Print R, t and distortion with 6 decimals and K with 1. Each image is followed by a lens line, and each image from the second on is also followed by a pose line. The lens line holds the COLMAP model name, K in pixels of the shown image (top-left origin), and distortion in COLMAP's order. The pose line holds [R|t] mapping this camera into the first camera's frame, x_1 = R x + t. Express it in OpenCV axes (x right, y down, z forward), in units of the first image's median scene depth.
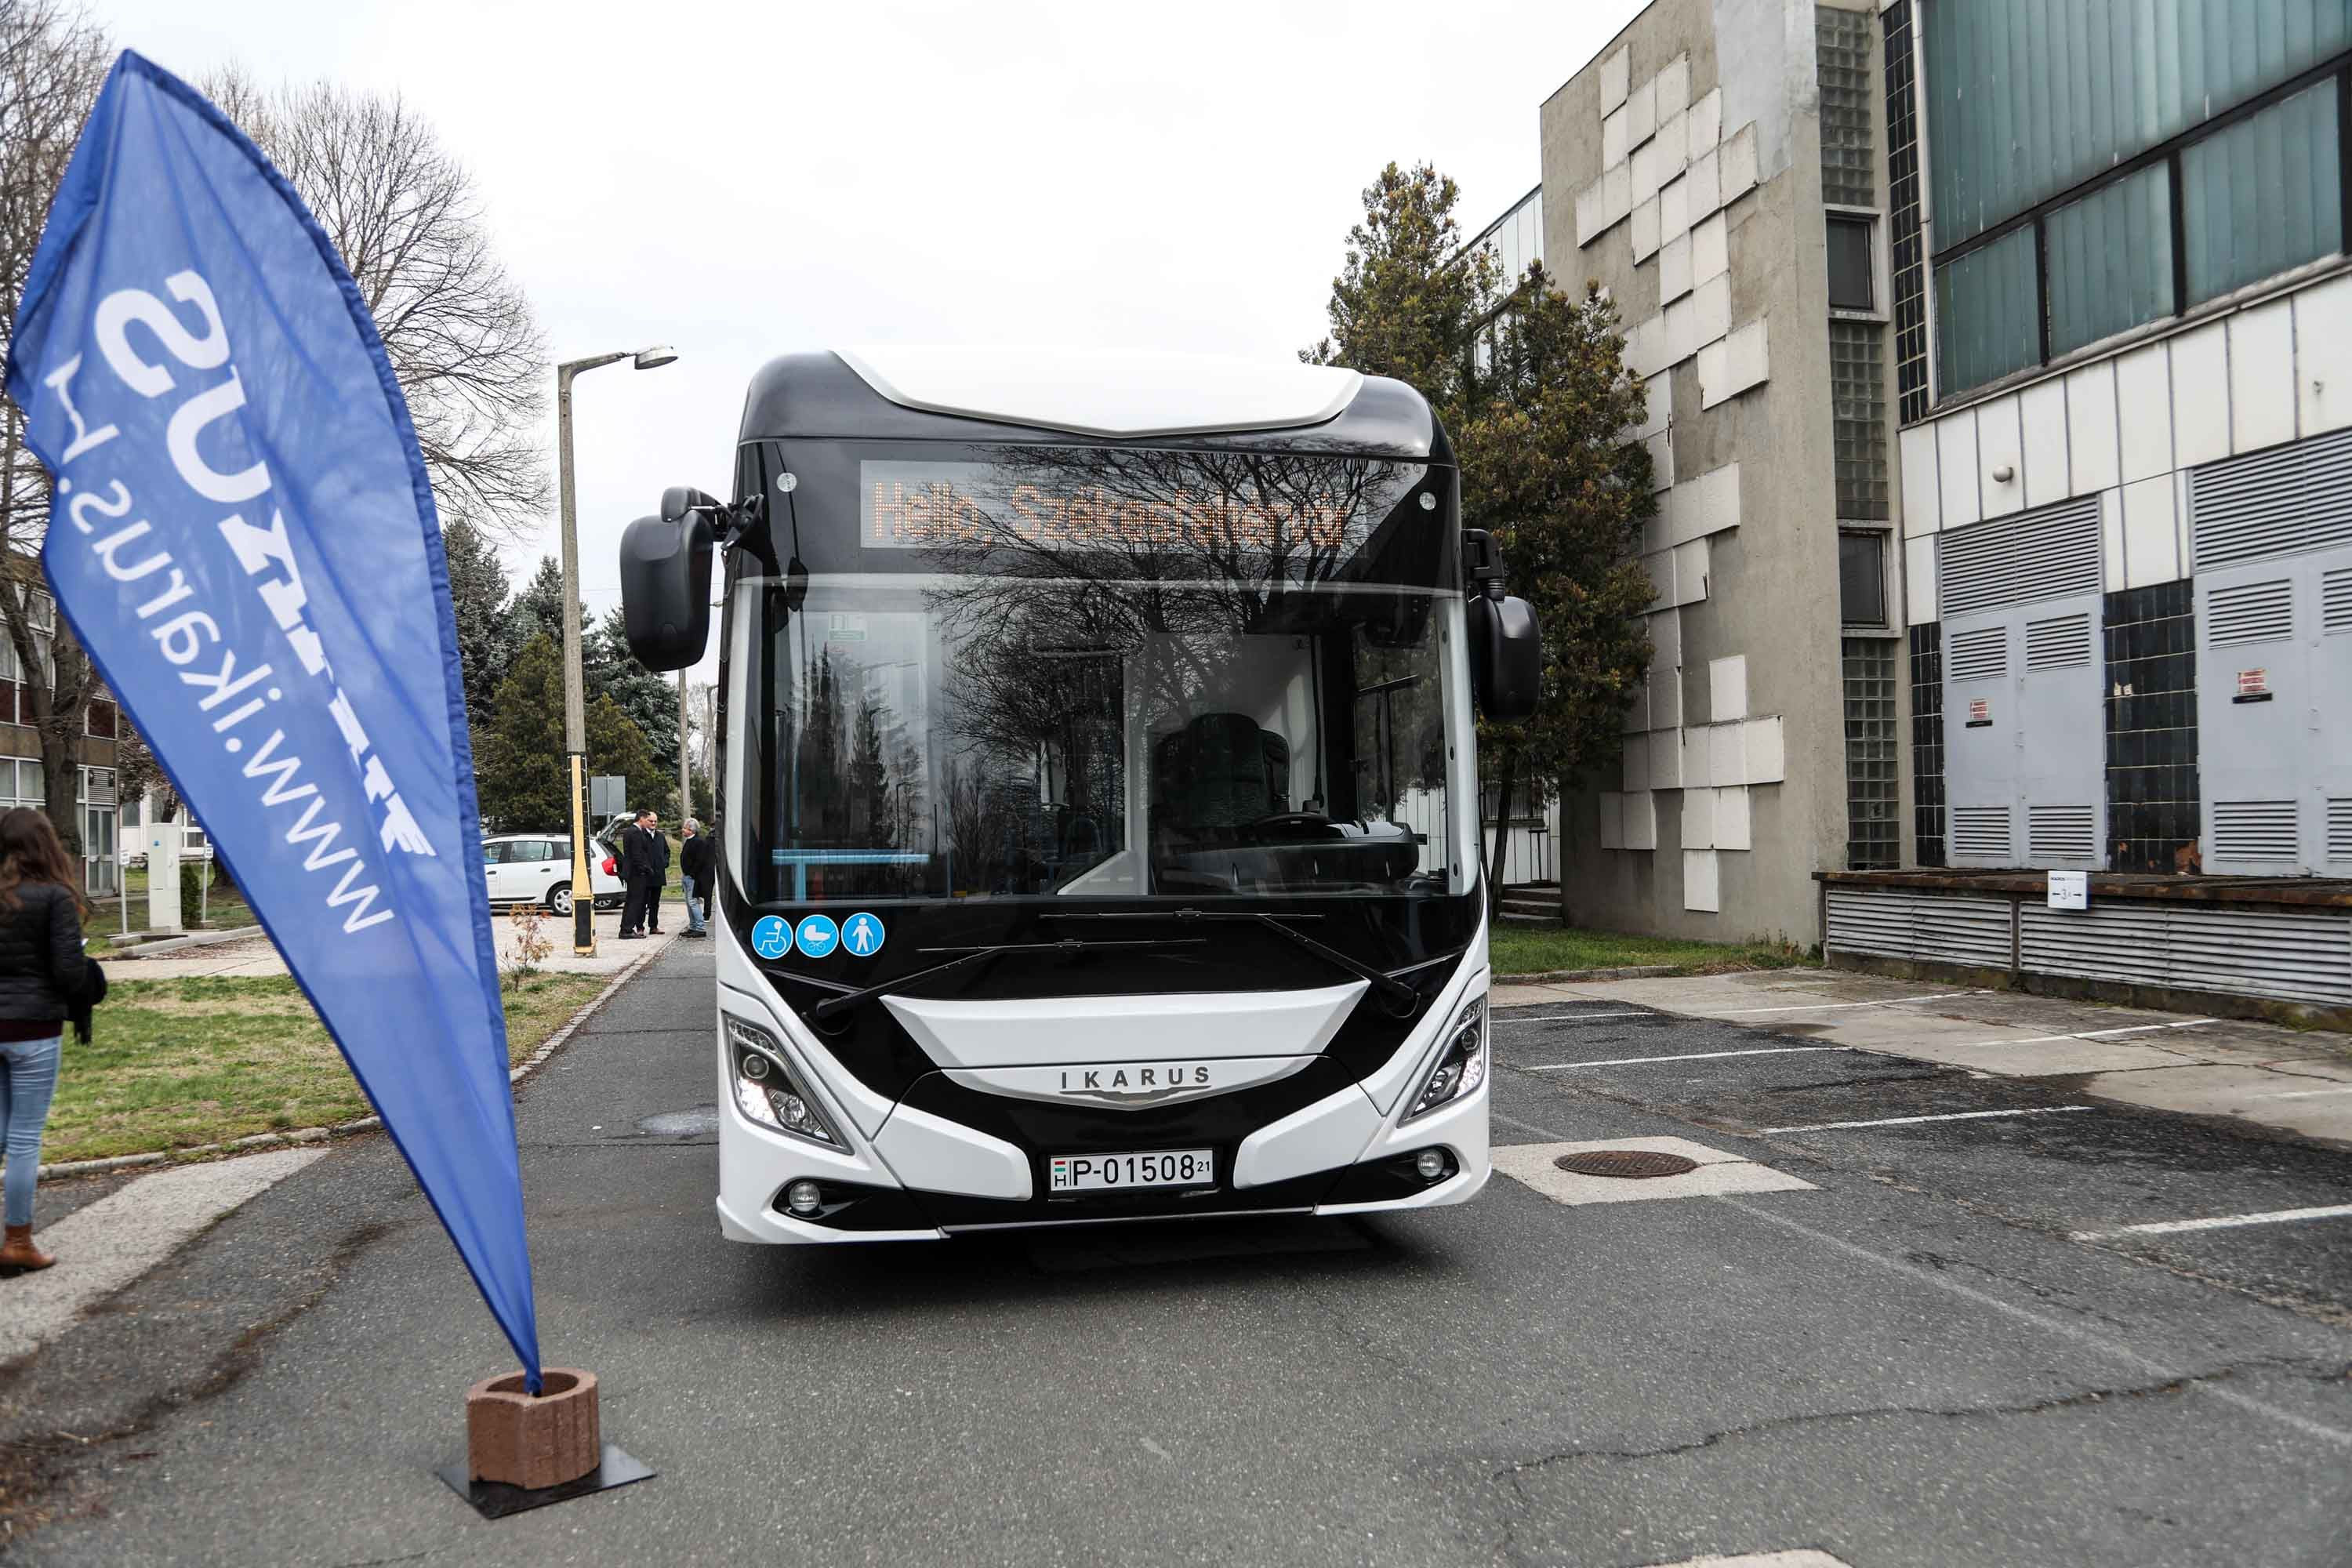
lens RADIAL K [[1723.3, 0, 1180.3], [0, 1723.3, 798.0], [0, 0, 1]] dist [-0.093991, 0.059566]
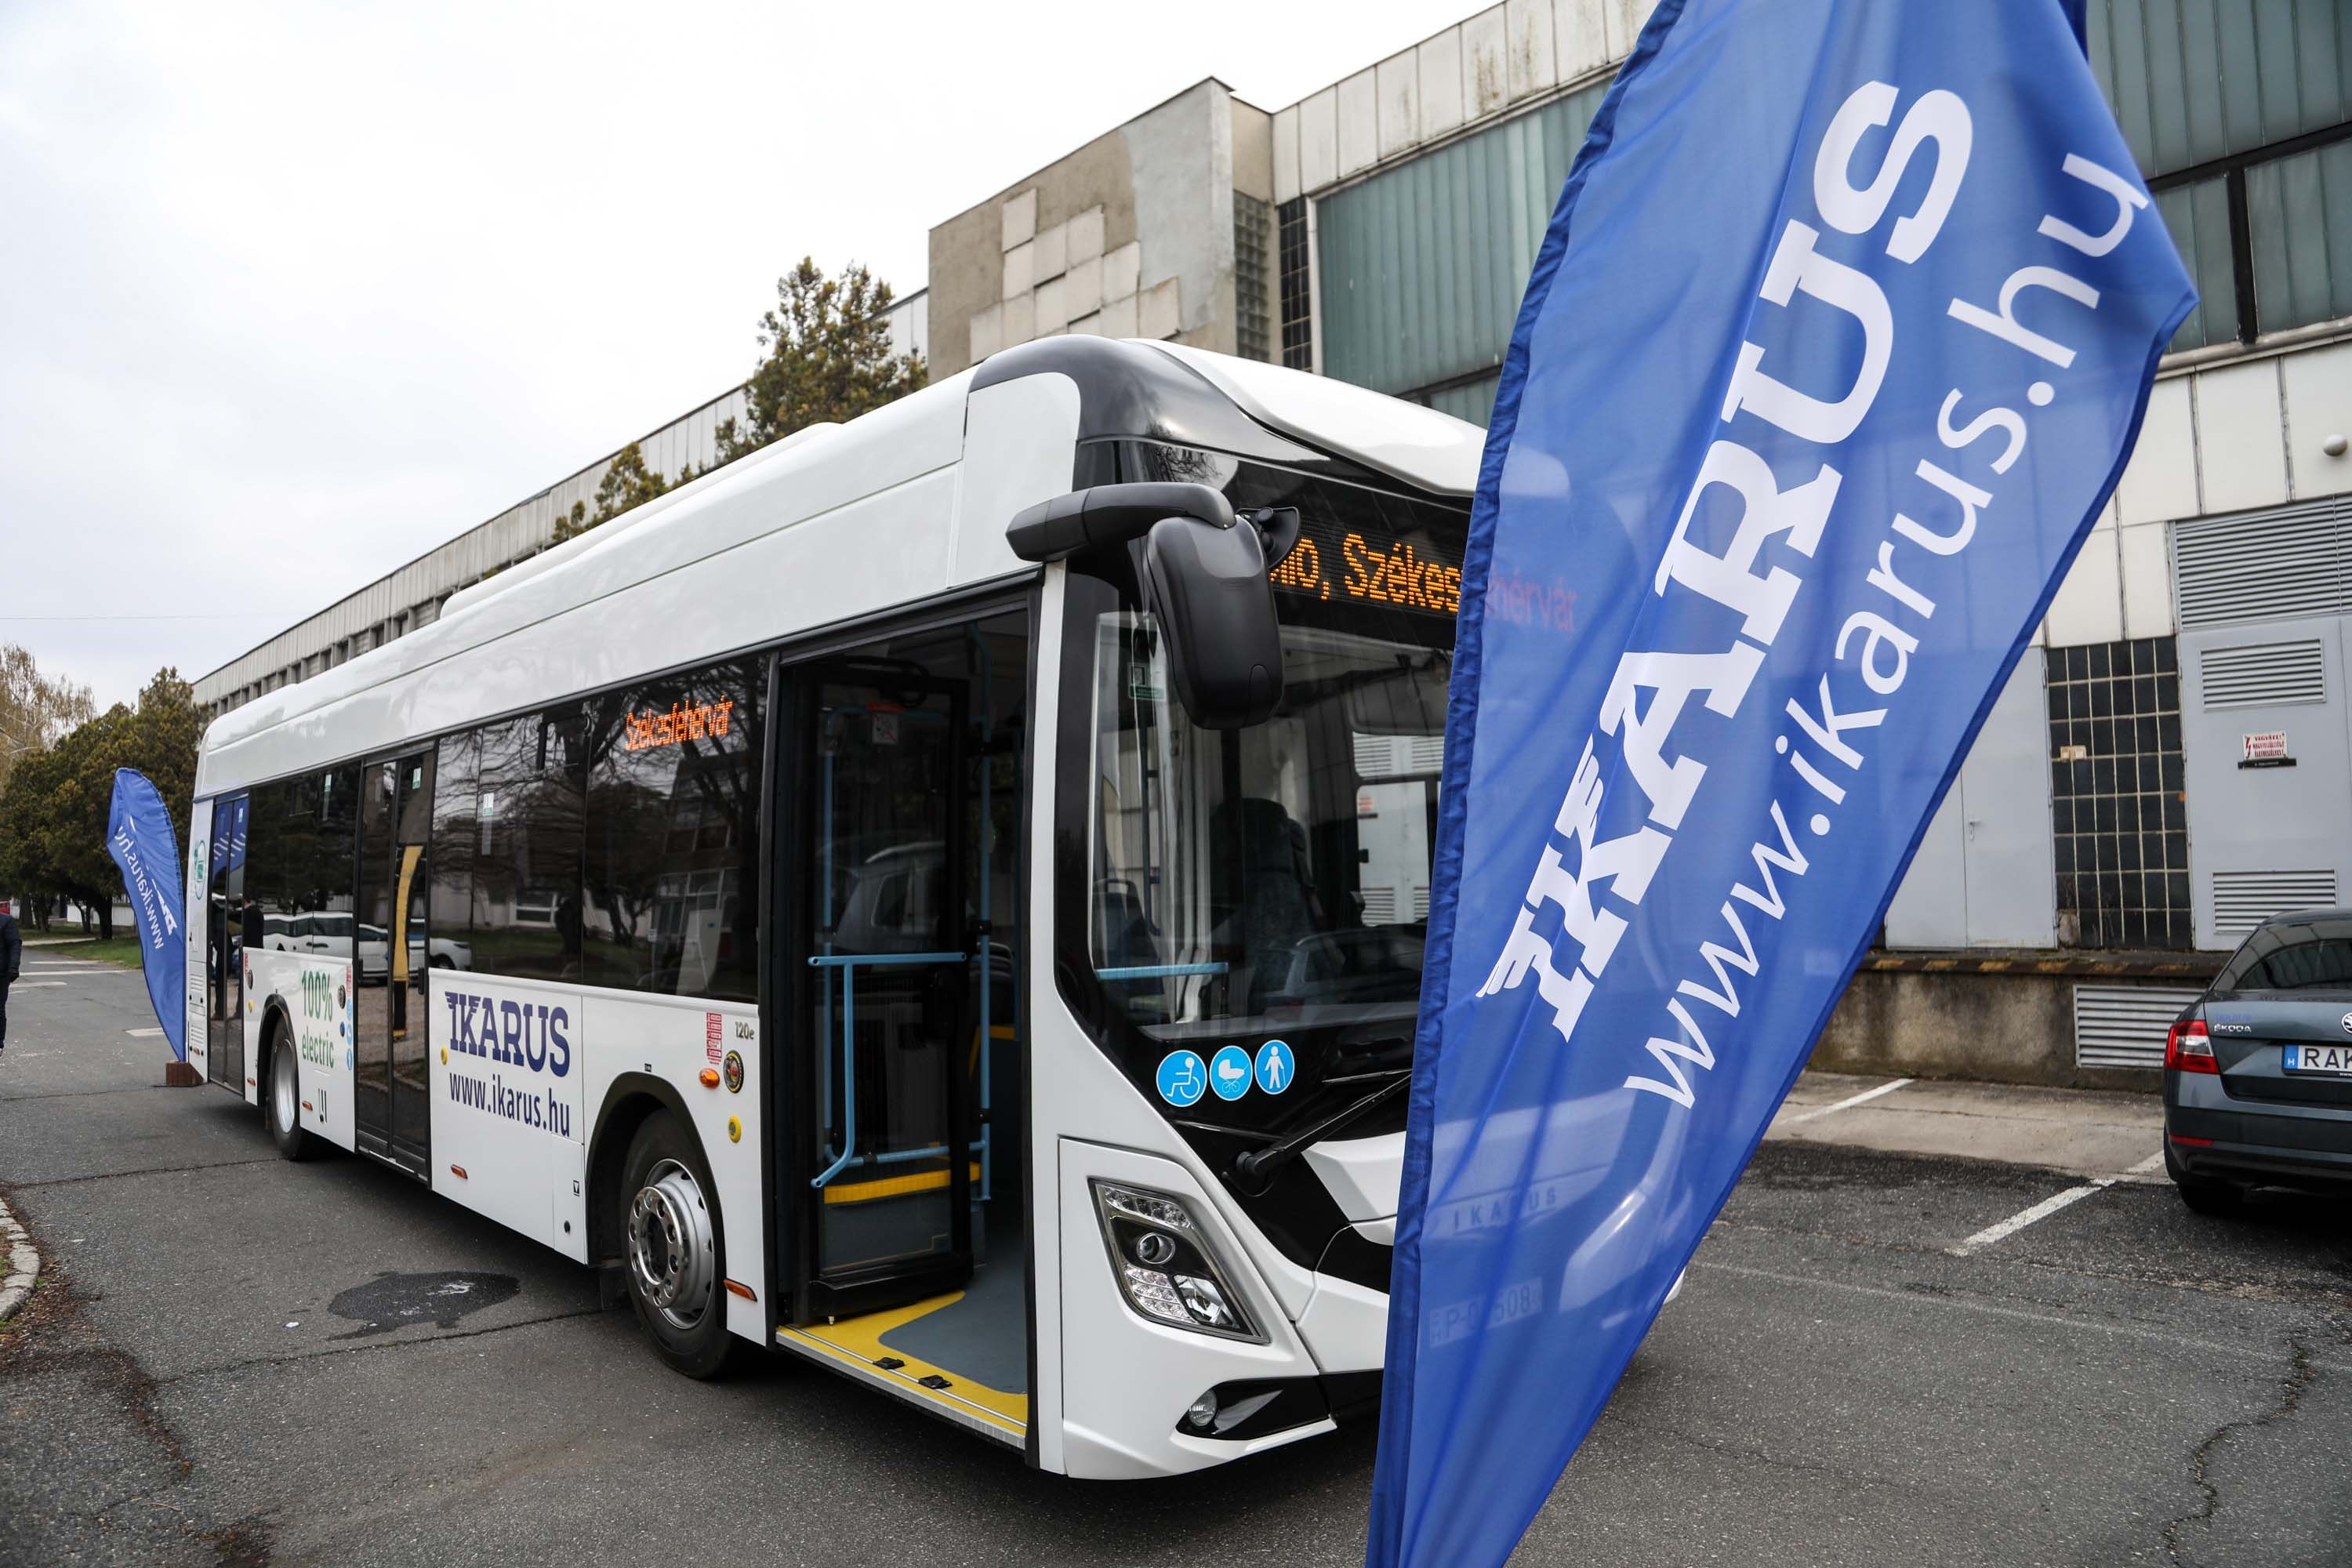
lens RADIAL K [[1580.4, 0, 1170.9], [0, 1580.4, 789.0], [0, 0, 1]] dist [-0.118769, 0.054671]
pose [[0.870070, 0.029090, 0.492068, -0.480328], [-0.003751, 0.998619, -0.052404, -0.009681], [-0.492913, 0.043750, 0.868978, 0.304965]]
